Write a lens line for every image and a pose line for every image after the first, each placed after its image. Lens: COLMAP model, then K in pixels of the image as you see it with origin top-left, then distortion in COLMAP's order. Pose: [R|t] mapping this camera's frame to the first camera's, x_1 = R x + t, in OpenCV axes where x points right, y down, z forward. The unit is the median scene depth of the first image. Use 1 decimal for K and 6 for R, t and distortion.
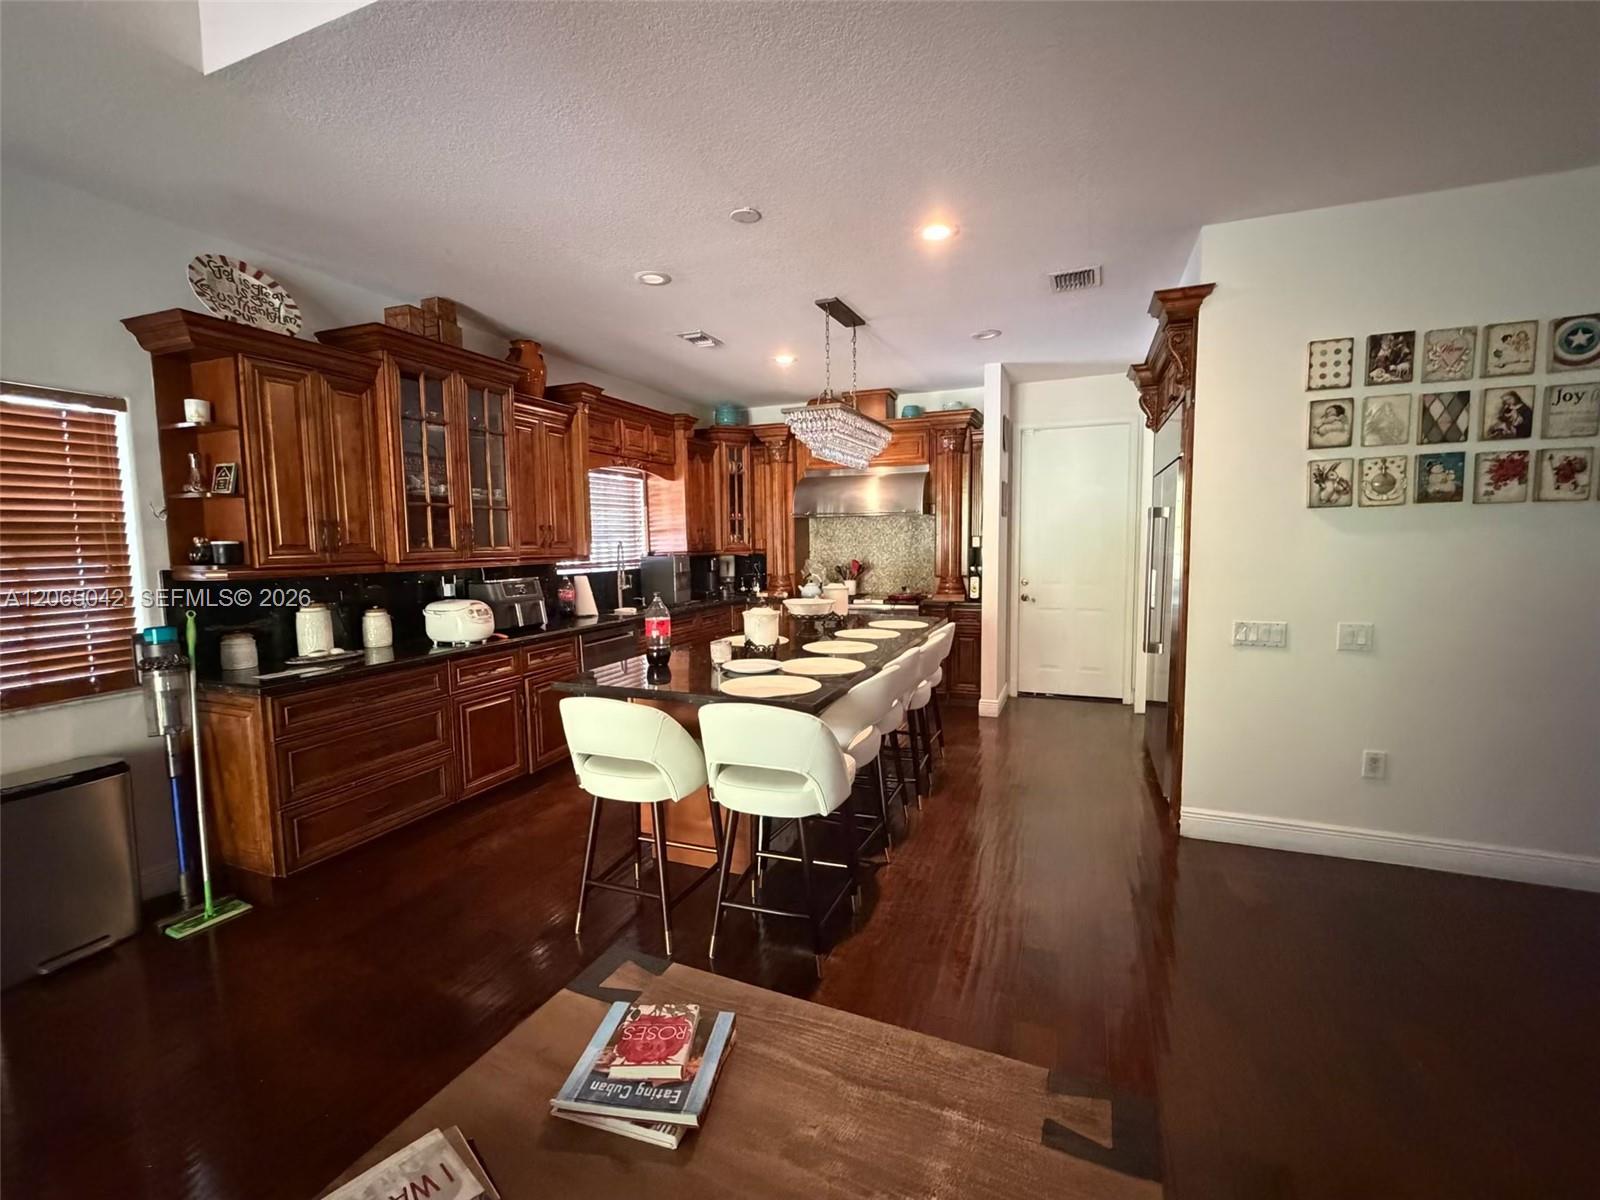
lens RADIAL K [[694.8, 0, 800.9], [0, 694.8, 593.2], [0, 0, 1]] dist [0.000009, 0.000047]
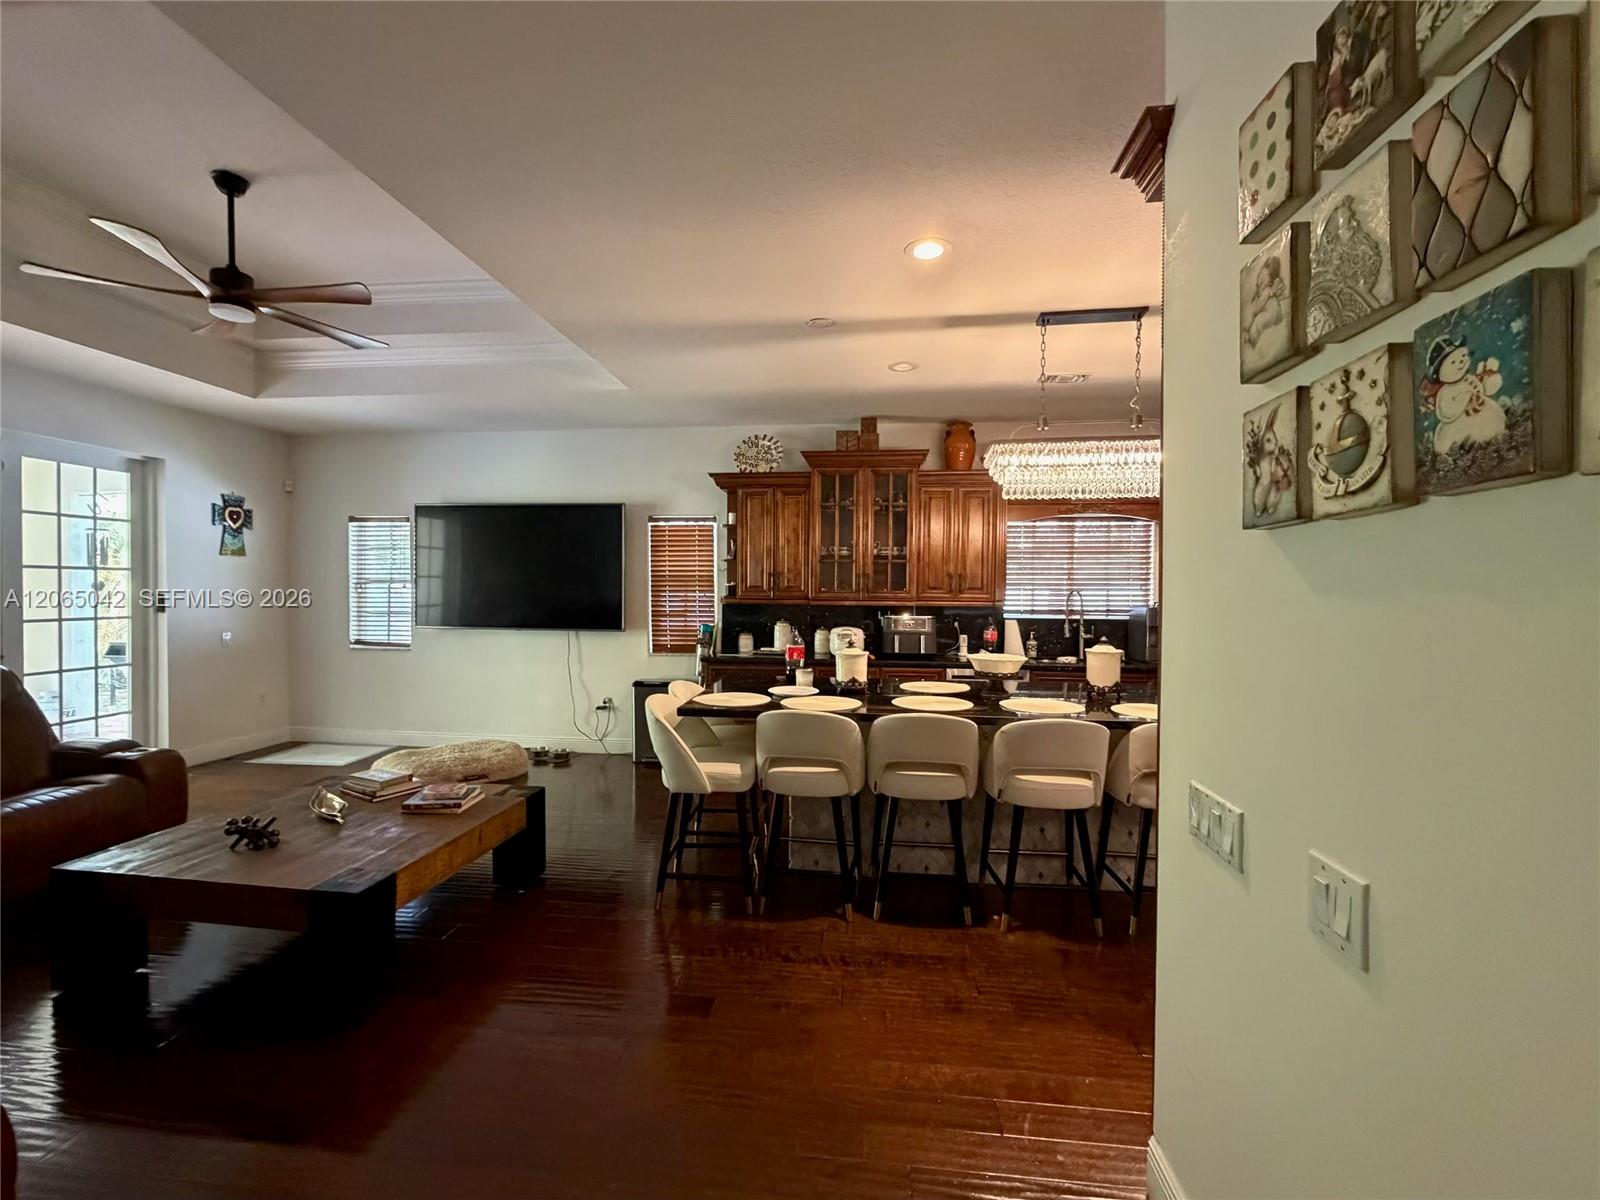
lens RADIAL K [[694.8, 0, 799.5], [0, 694.8, 598.5], [0, 0, 1]] dist [0.000009, 0.000047]
pose [[0.258822, 0.030781, -0.965435, 1.101659], [-0.087077, 0.996166, 0.008417, -0.067838], [0.961992, 0.081889, 0.260510, 0.684488]]
